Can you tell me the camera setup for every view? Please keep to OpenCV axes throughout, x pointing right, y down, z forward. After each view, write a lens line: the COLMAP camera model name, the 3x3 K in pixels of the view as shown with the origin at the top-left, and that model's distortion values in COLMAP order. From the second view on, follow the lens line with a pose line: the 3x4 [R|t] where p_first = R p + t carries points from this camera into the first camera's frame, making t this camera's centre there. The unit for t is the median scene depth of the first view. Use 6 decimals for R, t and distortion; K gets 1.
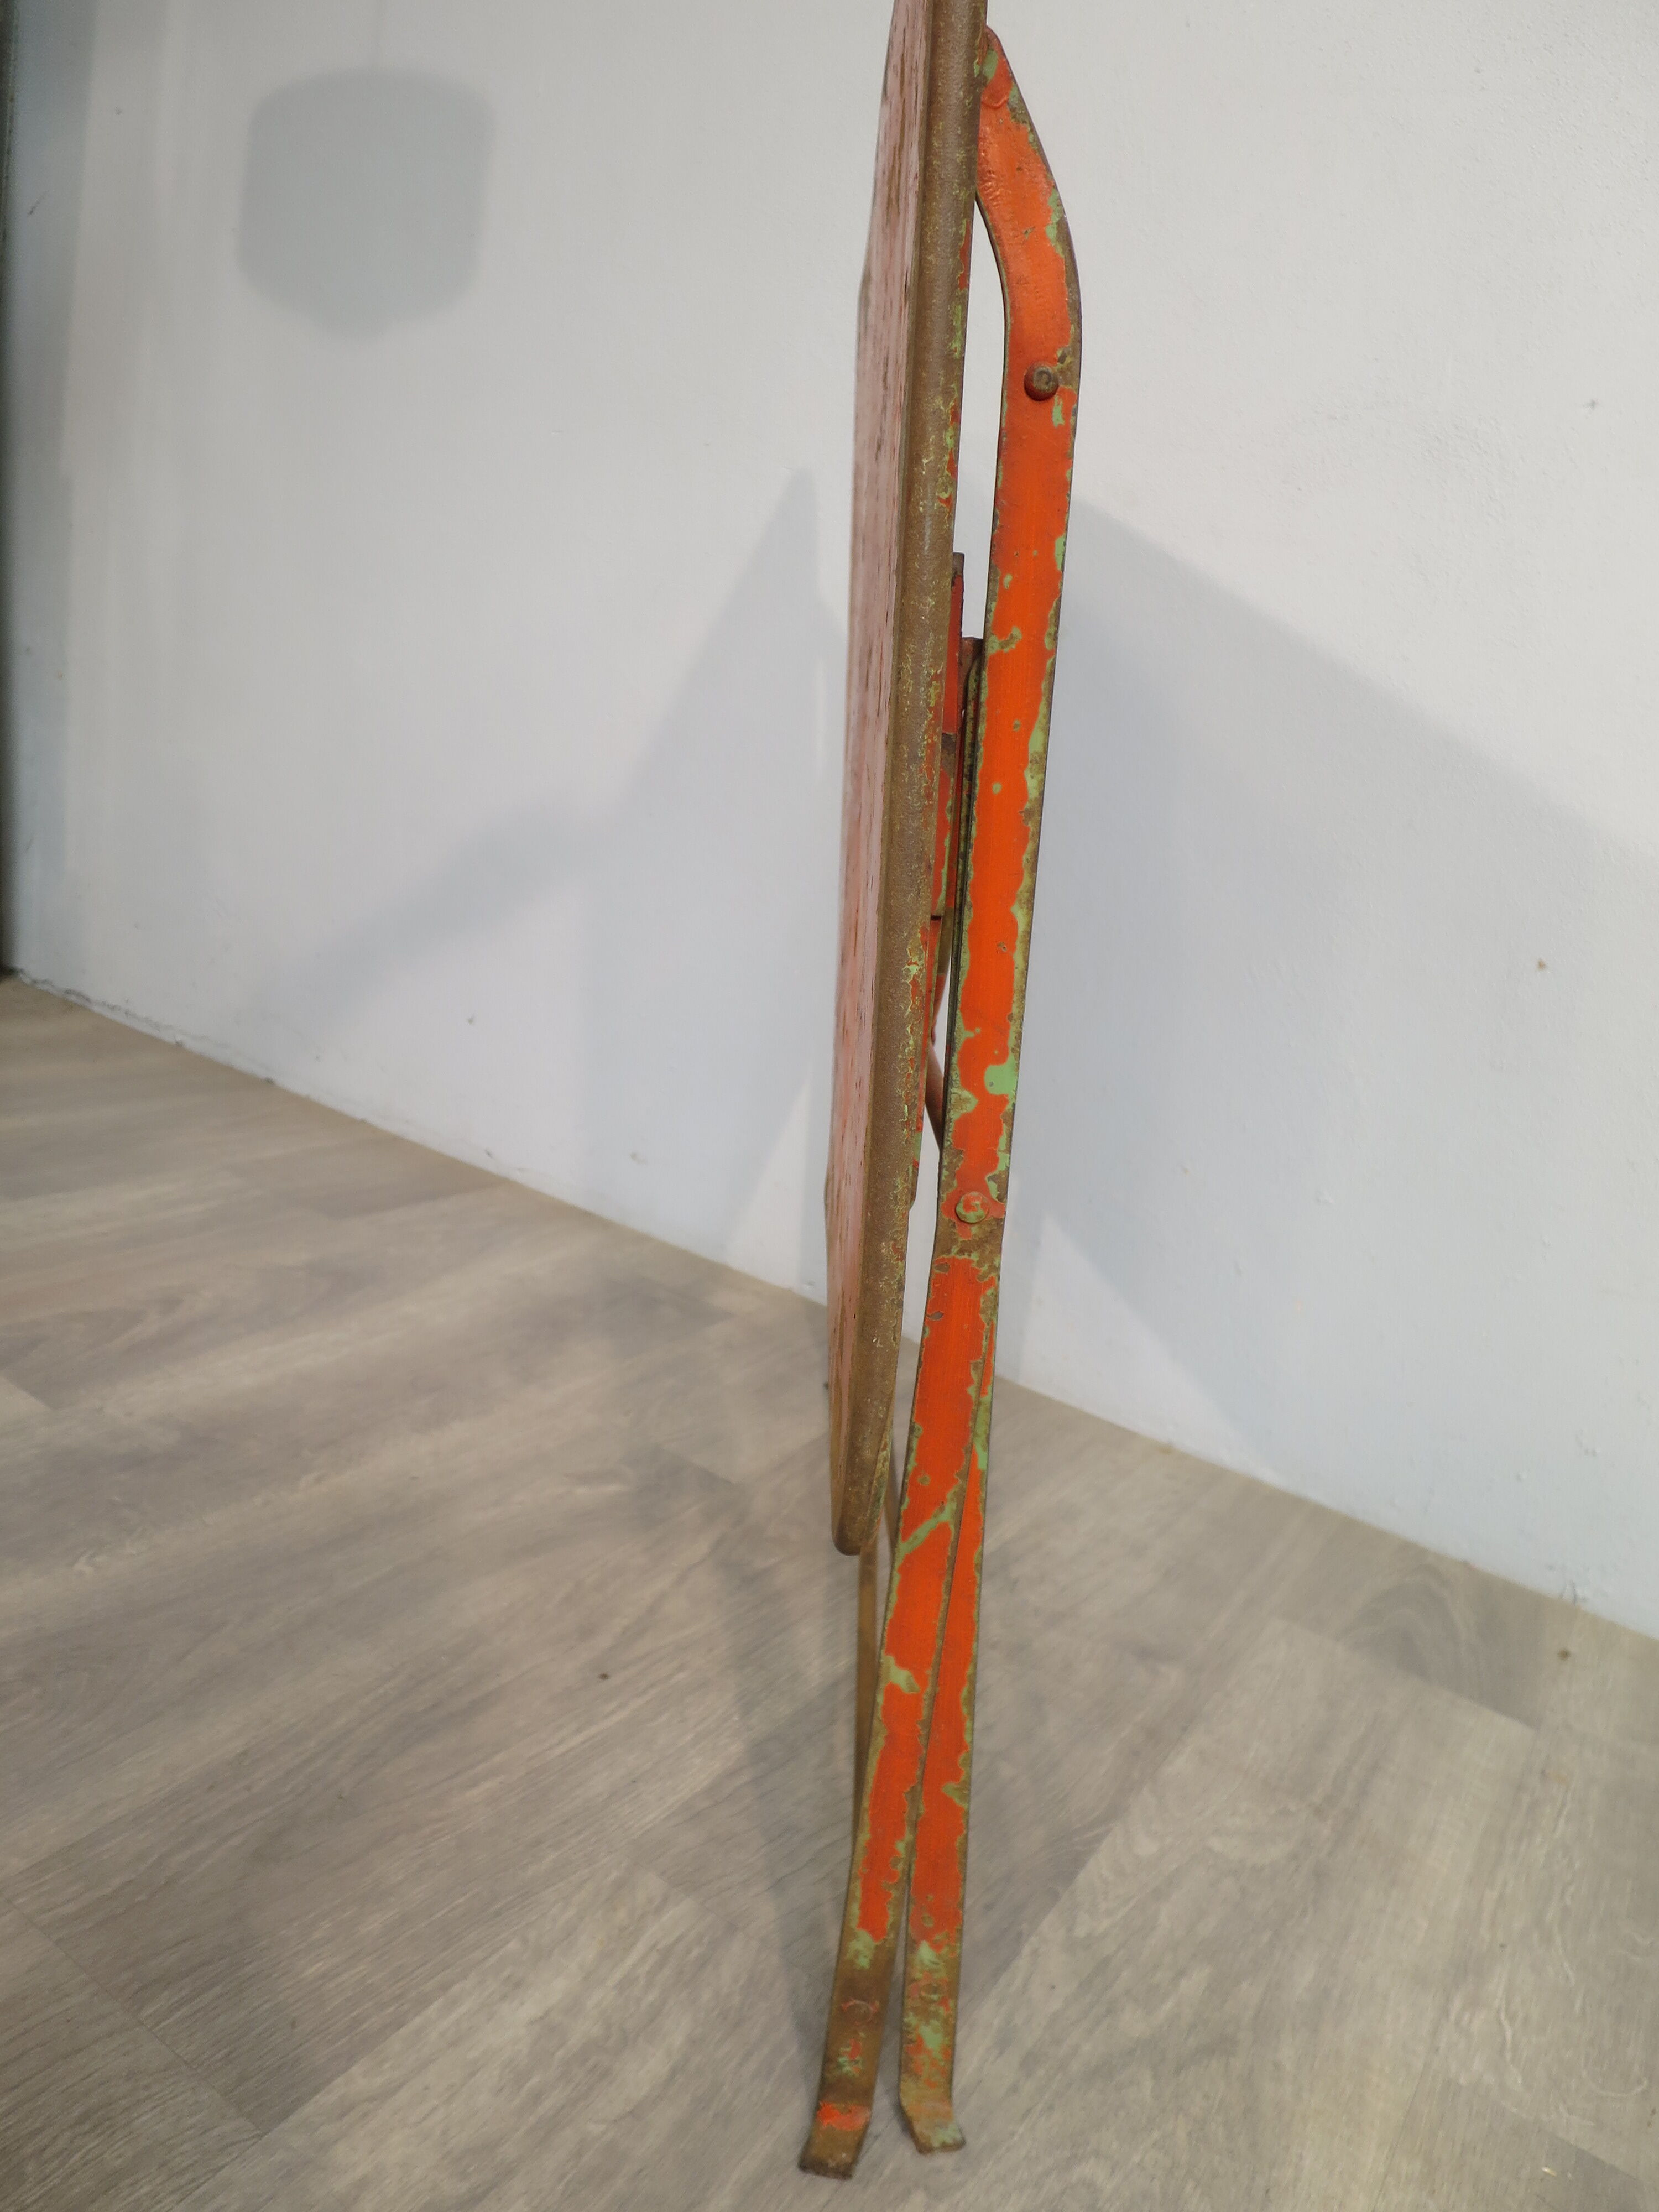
lens RADIAL K [[1596.7, 0, 830.8], [0, 1596.7, 1098.0], [0, 0, 1]] dist [-0.048491, 0.011755]
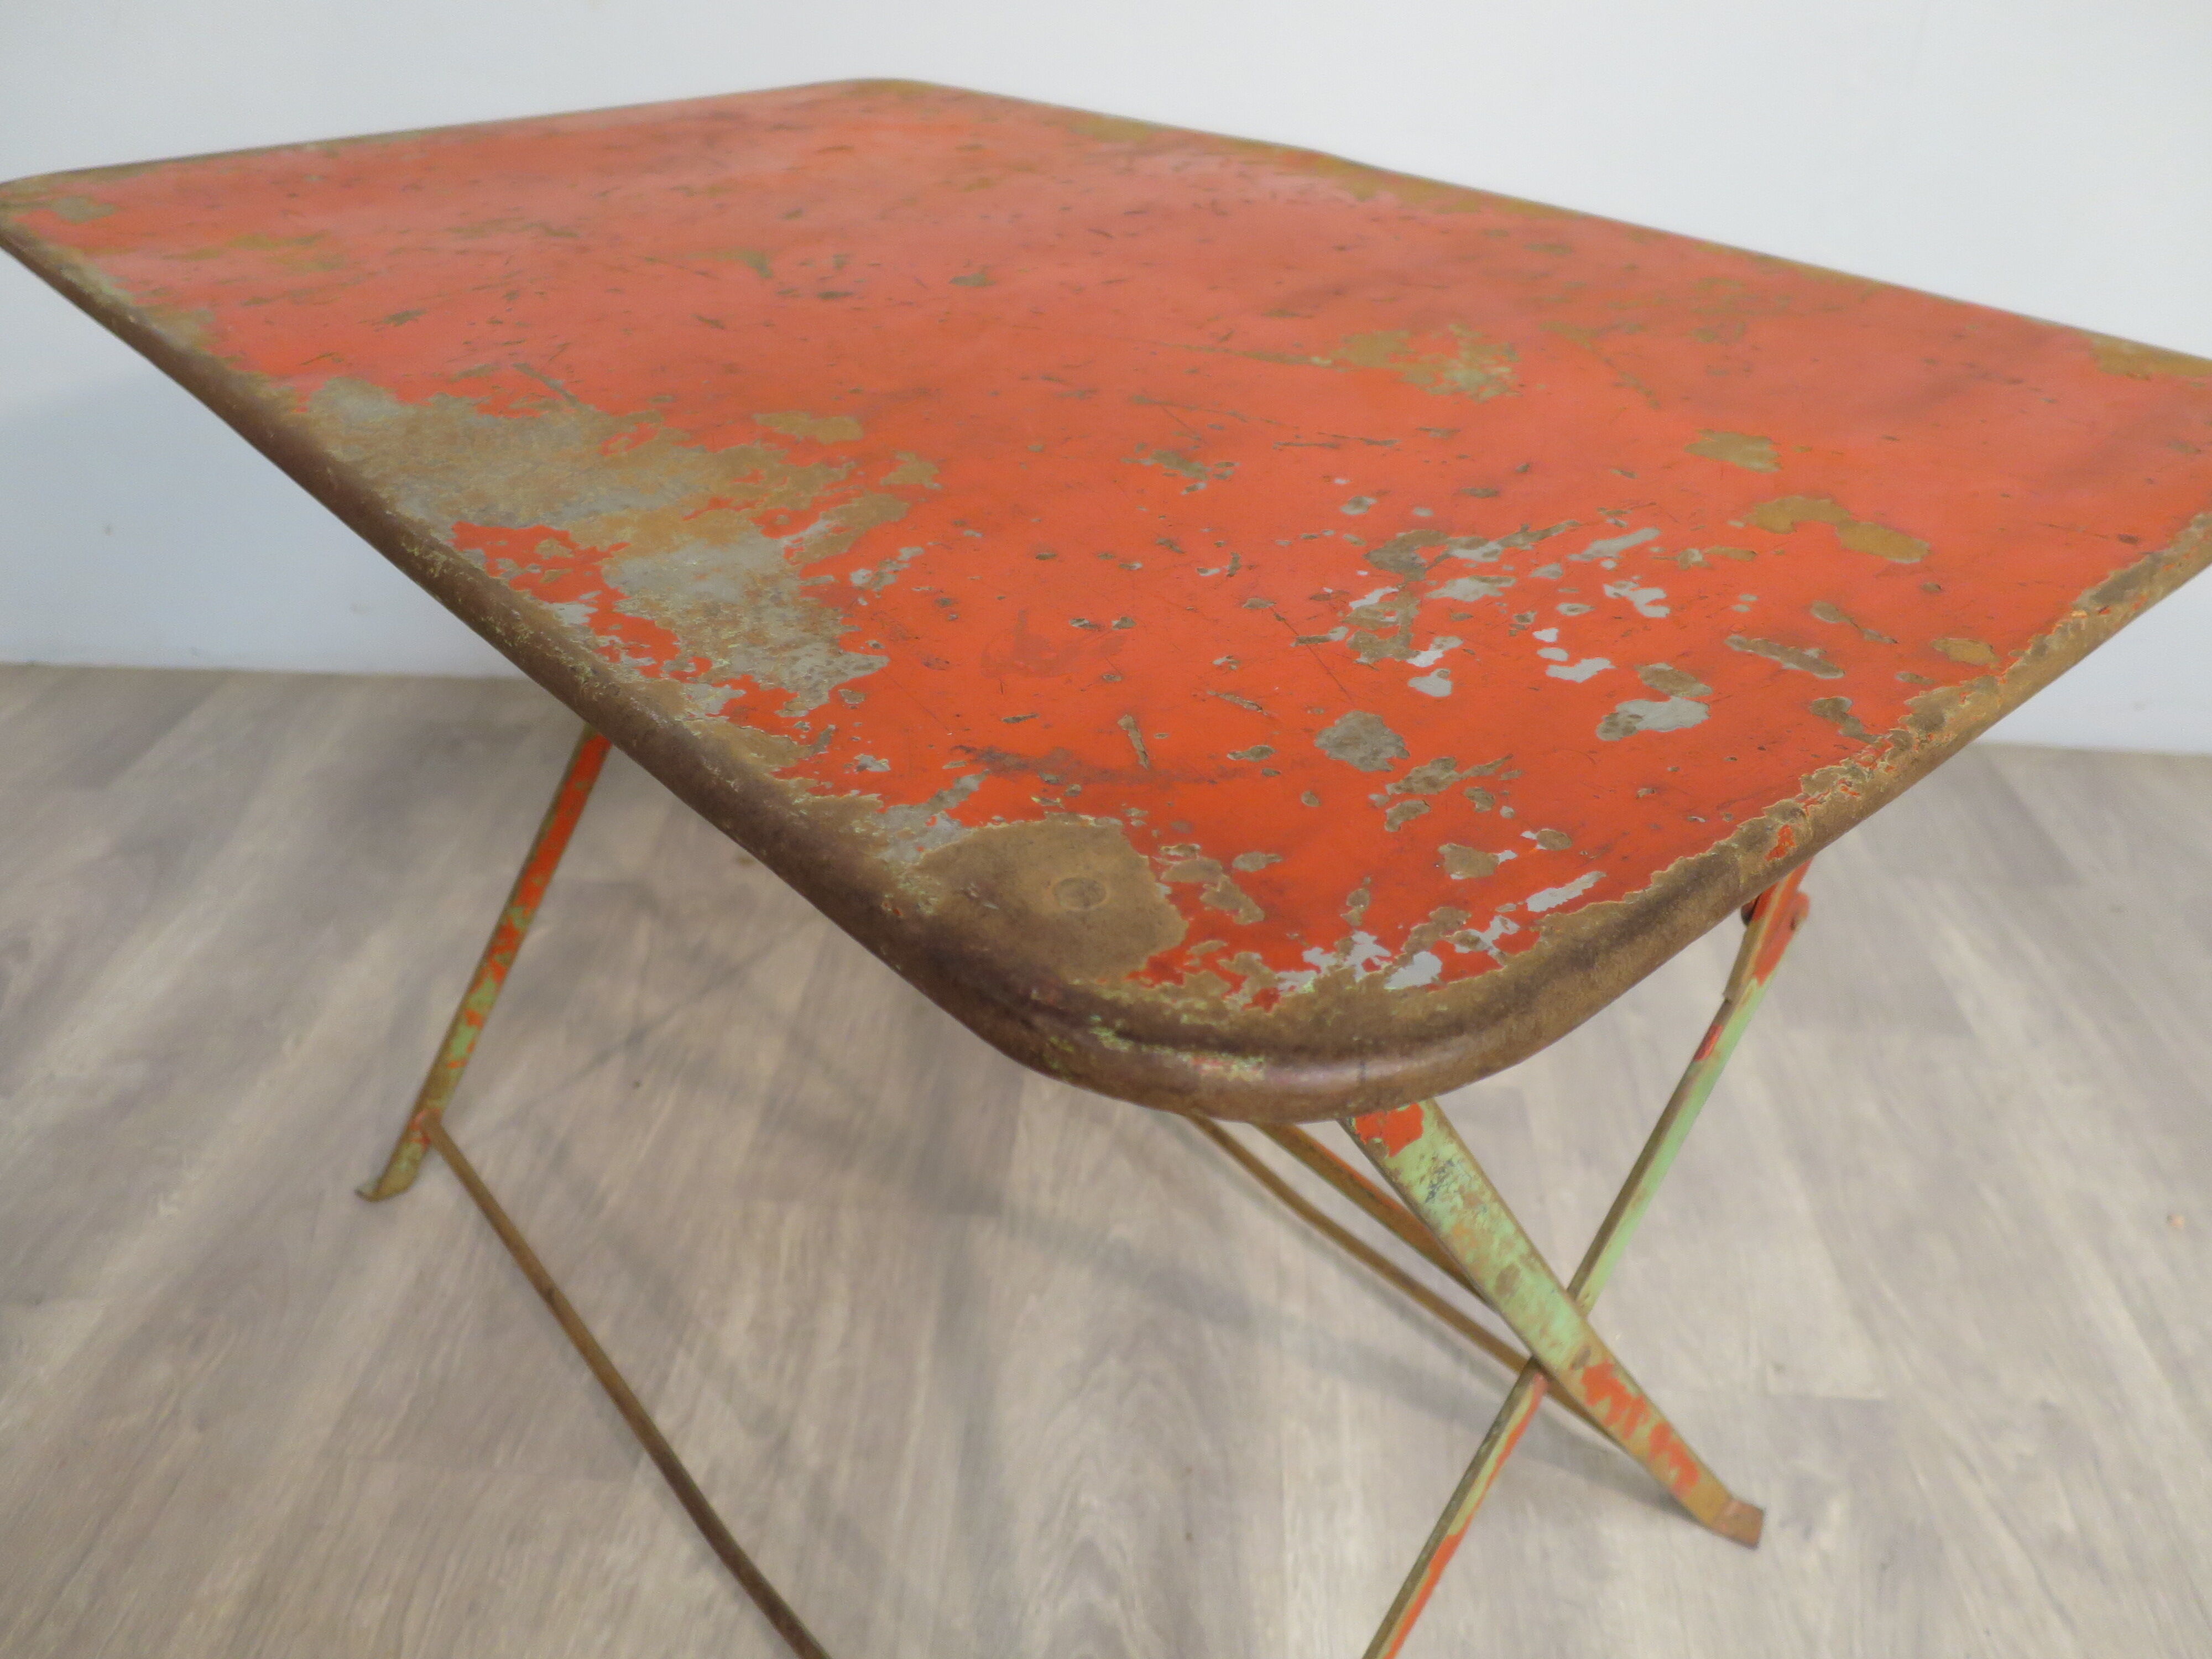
lens RADIAL K [[1596.7, 0, 1107.0], [0, 1596.7, 831.0], [0, 0, 1]] dist [-0.048491, 0.011755]
pose [[0.868571, -0.395721, 0.298310, -0.134167], [0.257317, 0.874585, 0.410961, -0.270640], [-0.423524, -0.280189, 0.861465, -0.217105]]
